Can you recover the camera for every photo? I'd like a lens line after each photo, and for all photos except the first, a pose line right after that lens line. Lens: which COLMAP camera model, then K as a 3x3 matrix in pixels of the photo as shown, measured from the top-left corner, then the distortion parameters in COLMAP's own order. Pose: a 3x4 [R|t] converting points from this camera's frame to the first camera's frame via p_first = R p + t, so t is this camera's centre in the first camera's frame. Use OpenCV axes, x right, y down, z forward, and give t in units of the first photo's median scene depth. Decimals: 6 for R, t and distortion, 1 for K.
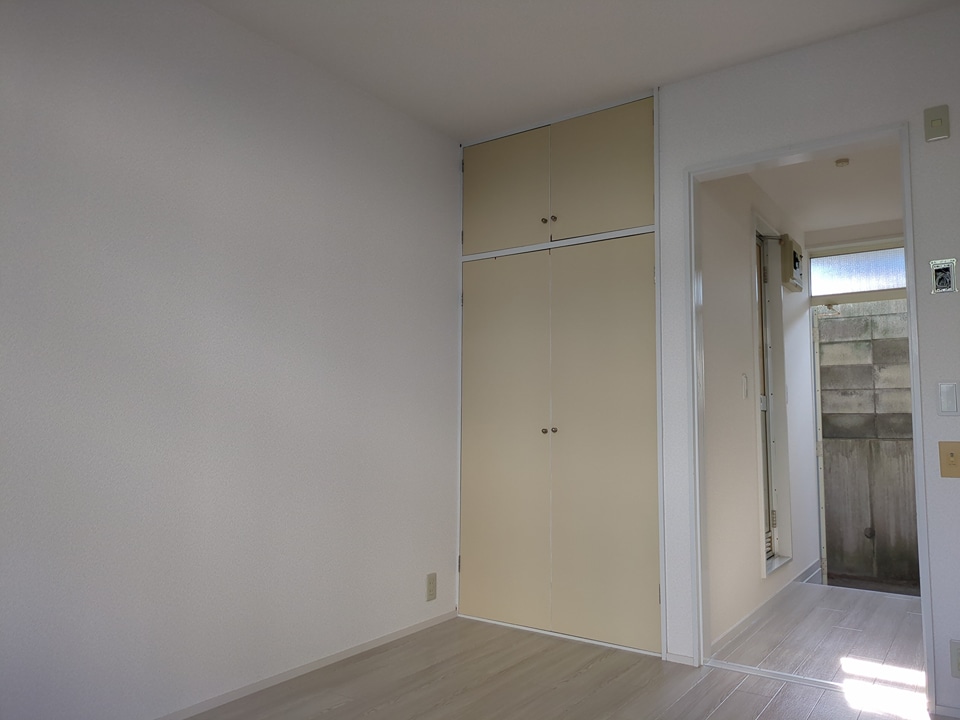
lens RADIAL K [[715.8, 0, 487.2], [0, 715.8, 360.4], [0, 0, 1]] dist [0.059153, -0.061354]
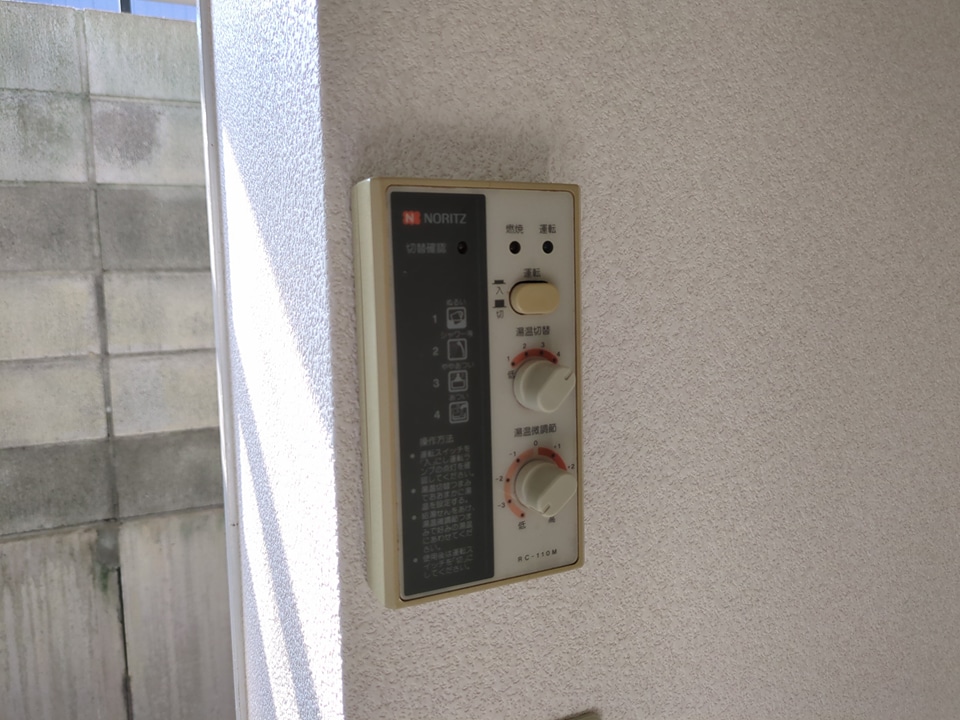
lens RADIAL K [[720.8, 0, 481.9], [0, 720.8, 347.1], [0, 0, 1]] dist [-0.009531, -0.006160]
pose [[0.500711, -0.094918, 0.860395, 0.422359], [-0.051748, 0.988910, 0.139210, -0.015654], [-0.864066, -0.114228, 0.490246, 0.696787]]
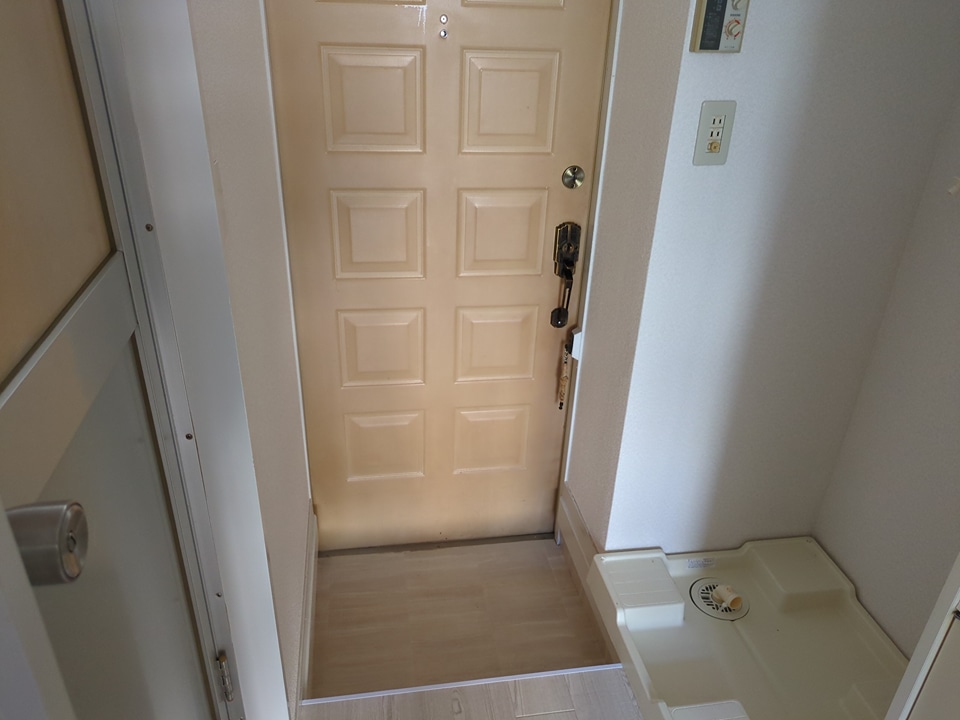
lens RADIAL K [[715.8, 0, 487.2], [0, 715.8, 360.4], [0, 0, 1]] dist [0.059153, -0.061354]
pose [[0.719292, -0.302878, 0.625208, 0.245927], [-0.096652, 0.847575, 0.521799, -0.021851], [-0.687952, -0.435754, 0.580380, 0.597444]]
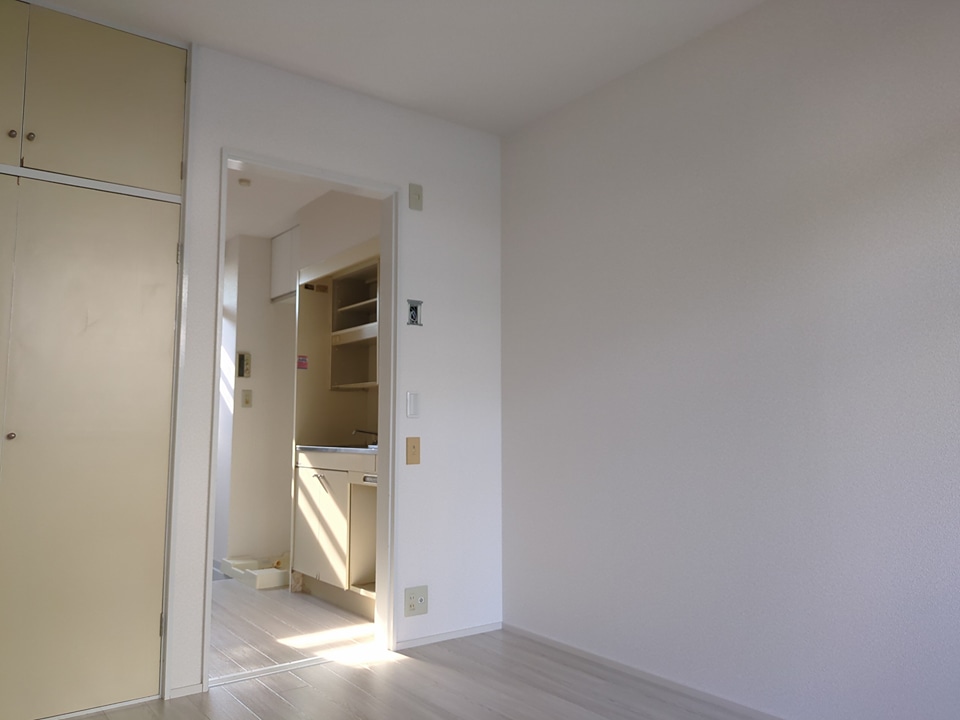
lens RADIAL K [[720.8, 0, 481.9], [0, 720.8, 347.1], [0, 0, 1]] dist [-0.009531, -0.006160]
pose [[0.313939, 0.101644, 0.943987, -0.238843], [-0.077503, 0.993678, -0.081219, 0.018761], [-0.946275, -0.047664, 0.319832, 0.193696]]
